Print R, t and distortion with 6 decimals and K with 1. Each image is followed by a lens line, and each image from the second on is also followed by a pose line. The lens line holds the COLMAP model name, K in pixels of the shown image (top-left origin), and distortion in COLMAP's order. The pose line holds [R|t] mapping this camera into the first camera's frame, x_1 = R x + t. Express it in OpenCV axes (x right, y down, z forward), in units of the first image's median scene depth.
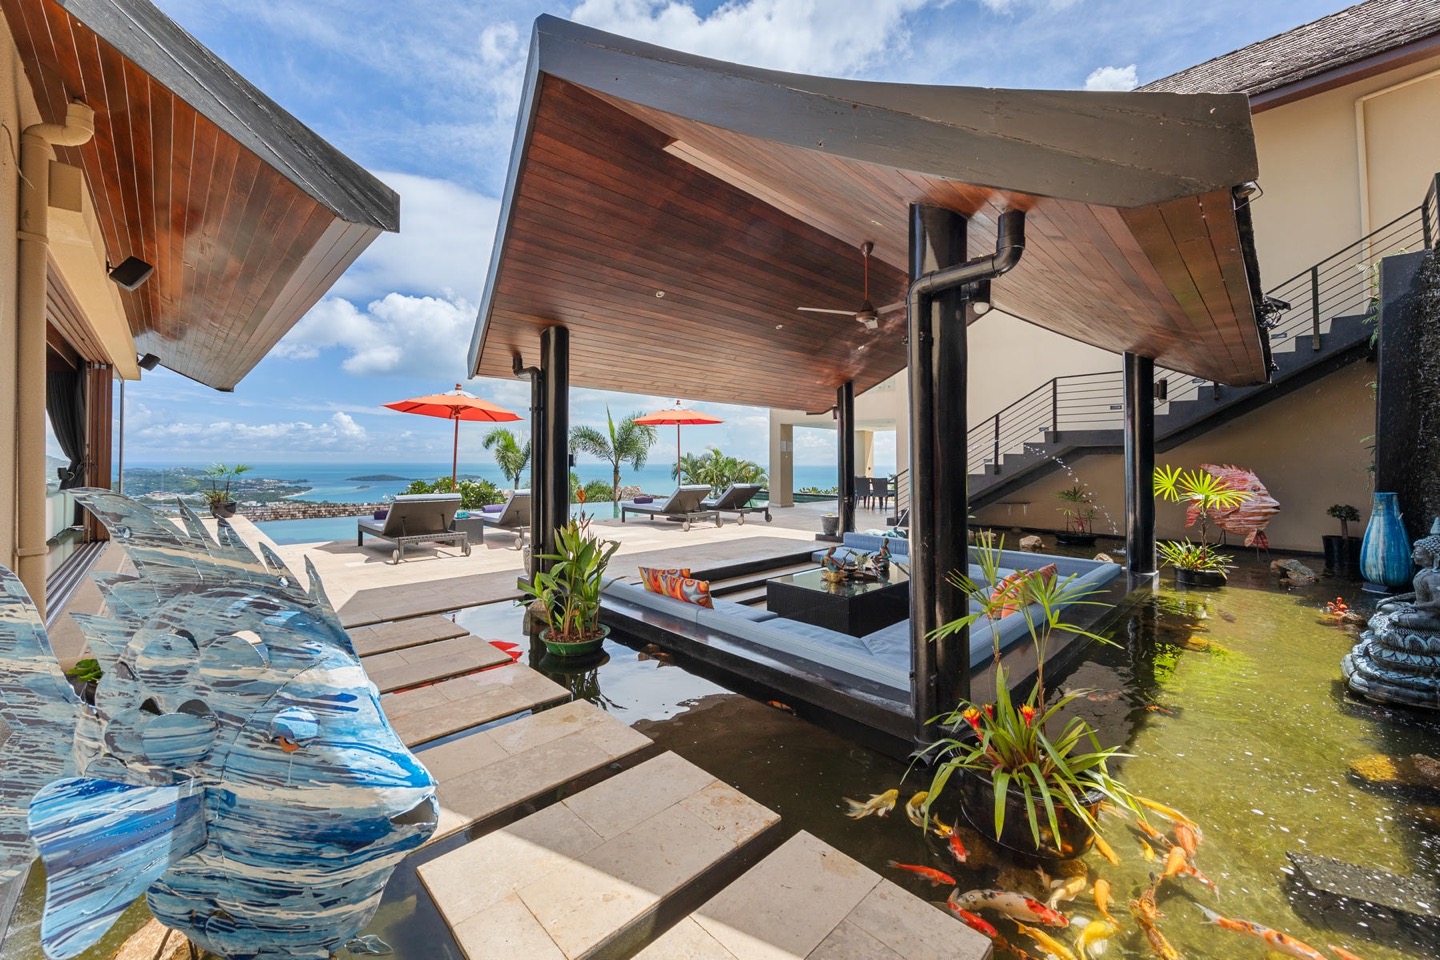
lens RADIAL K [[504.7, 0, 716.5], [0, 504.7, 456.9], [0, 0, 1]] dist [0.010134, 0.000006]
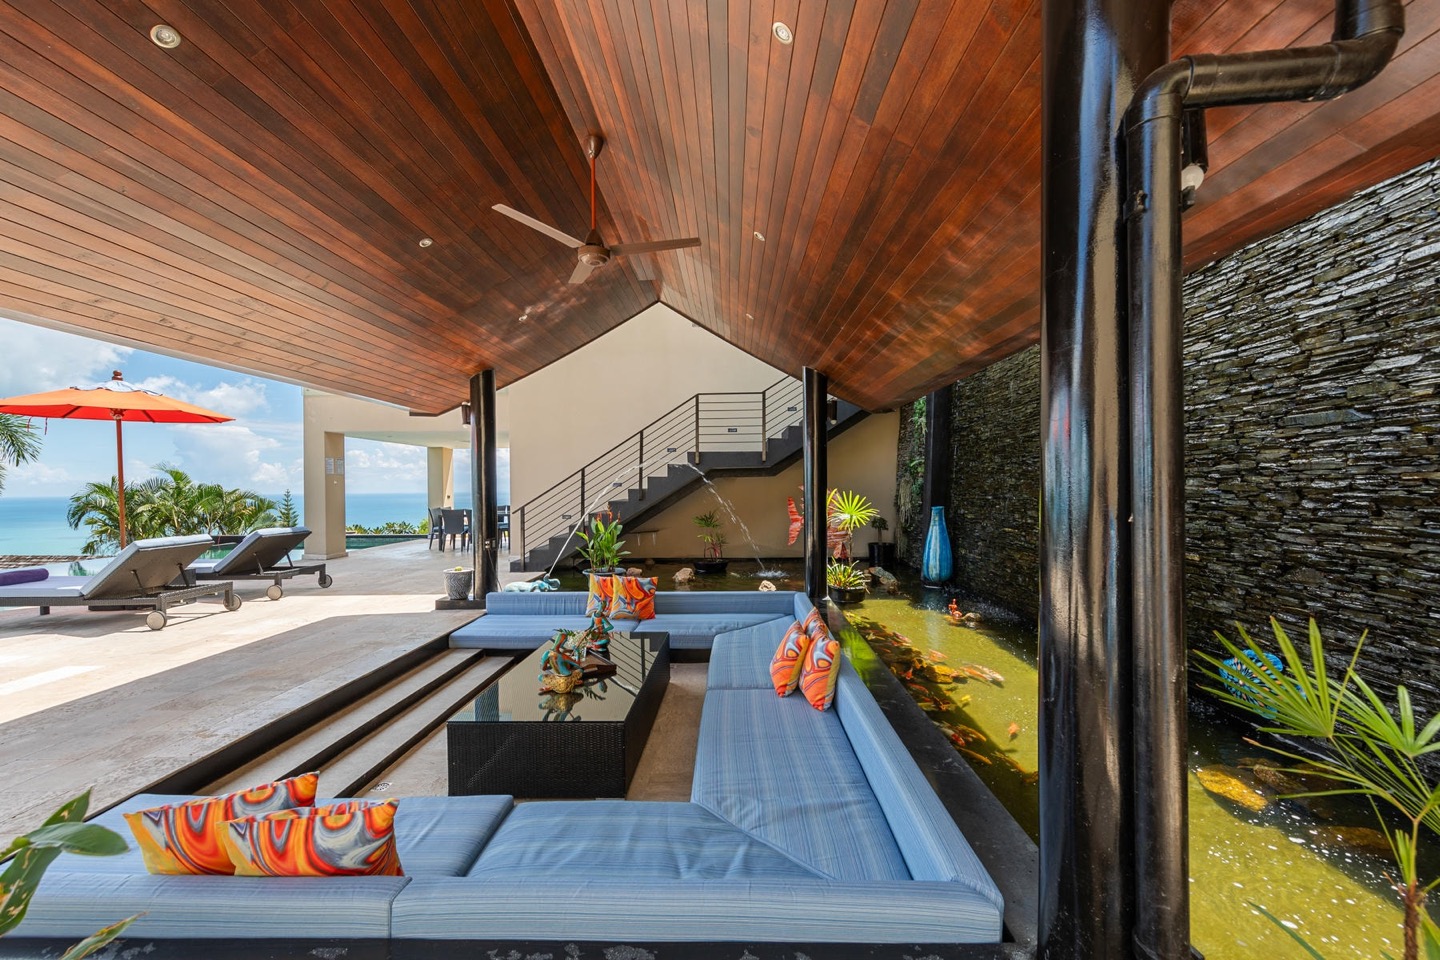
lens RADIAL K [[597.4, 0, 695.9], [0, 597.4, 488.0], [0, 0, 1]] dist [0.015588, -0.000297]
pose [[0.746585, -0.014377, 0.665135, -0.053667], [0.007639, 0.999886, 0.013038, 0.001223], [-0.665247, -0.004653, 0.746609, 0.180108]]
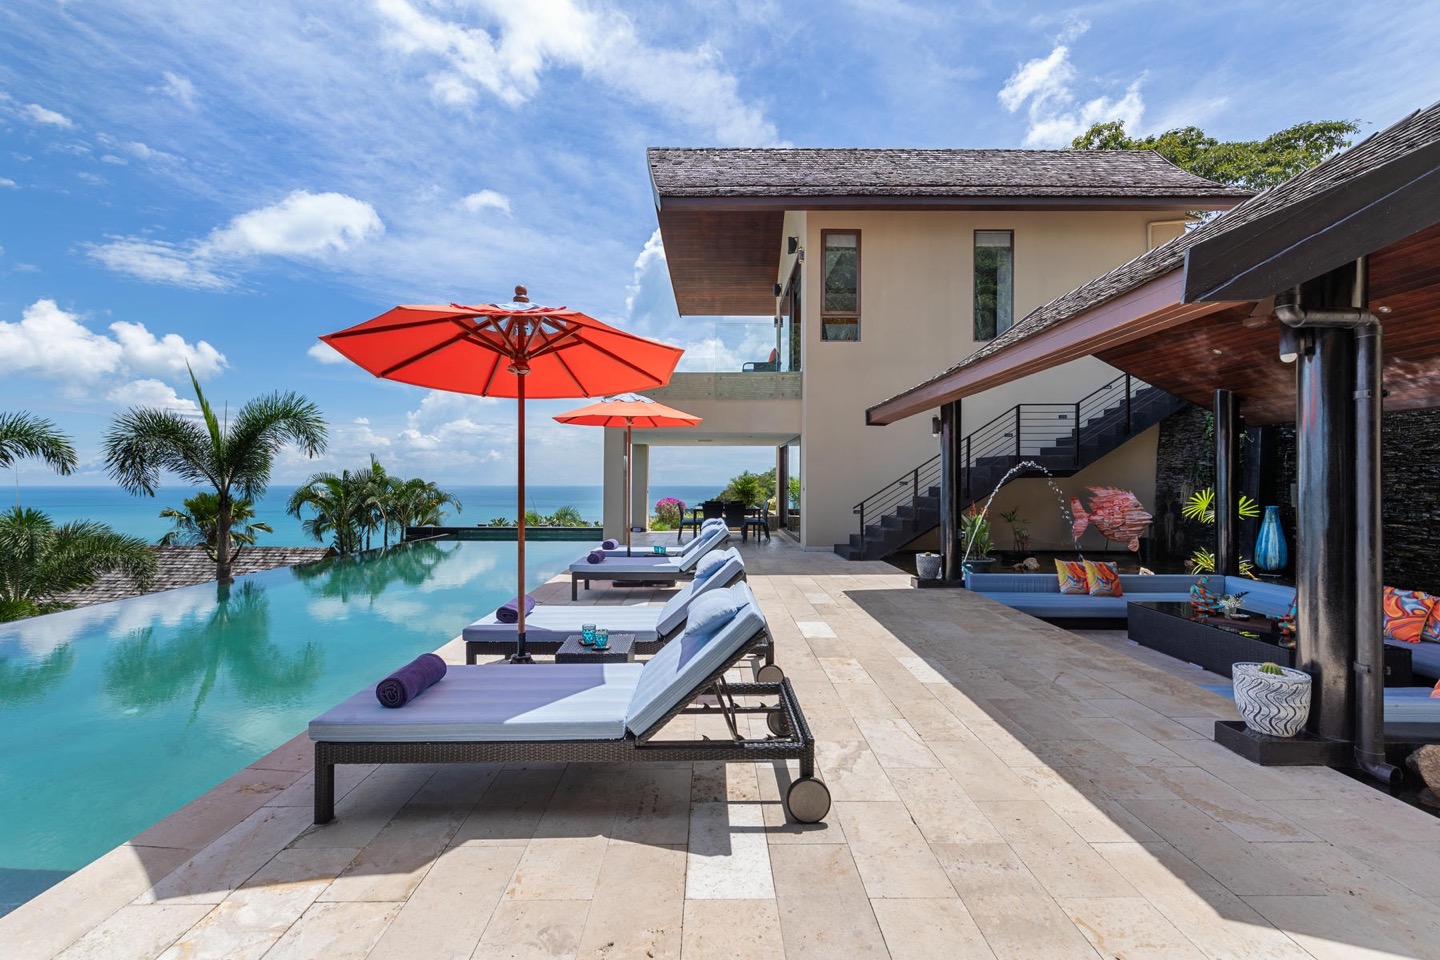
lens RADIAL K [[614.7, 0, 720.0], [0, 614.7, 480.0], [0, 0, 1]] dist [0.020589, -0.005915]
pose [[0.722859, -0.002188, 0.690992, -0.542575], [-0.005229, 0.999949, 0.008637, -0.005446], [-0.690976, -0.009856, 0.722811, 0.436291]]
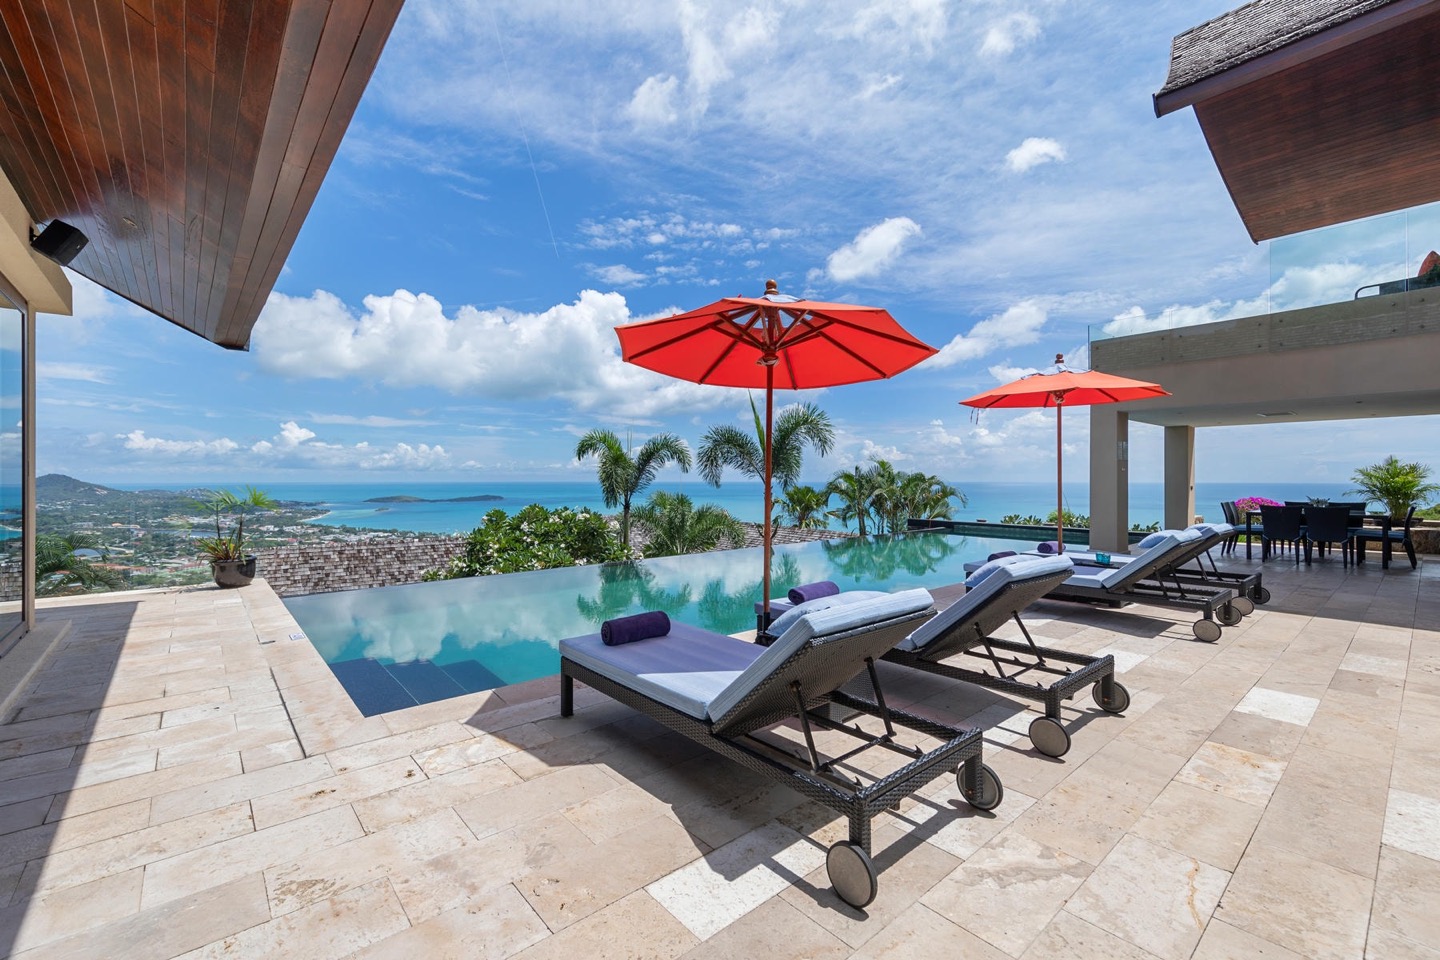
lens RADIAL K [[621.5, 0, 719.5], [0, 621.5, 469.8], [0, 0, 1]] dist [0.007521, 0.000518]
pose [[0.993424, -0.008589, -0.114172, -0.378624], [0.008163, 0.999958, -0.004202, 0.001364], [0.114203, 0.003242, 0.993452, 0.399143]]
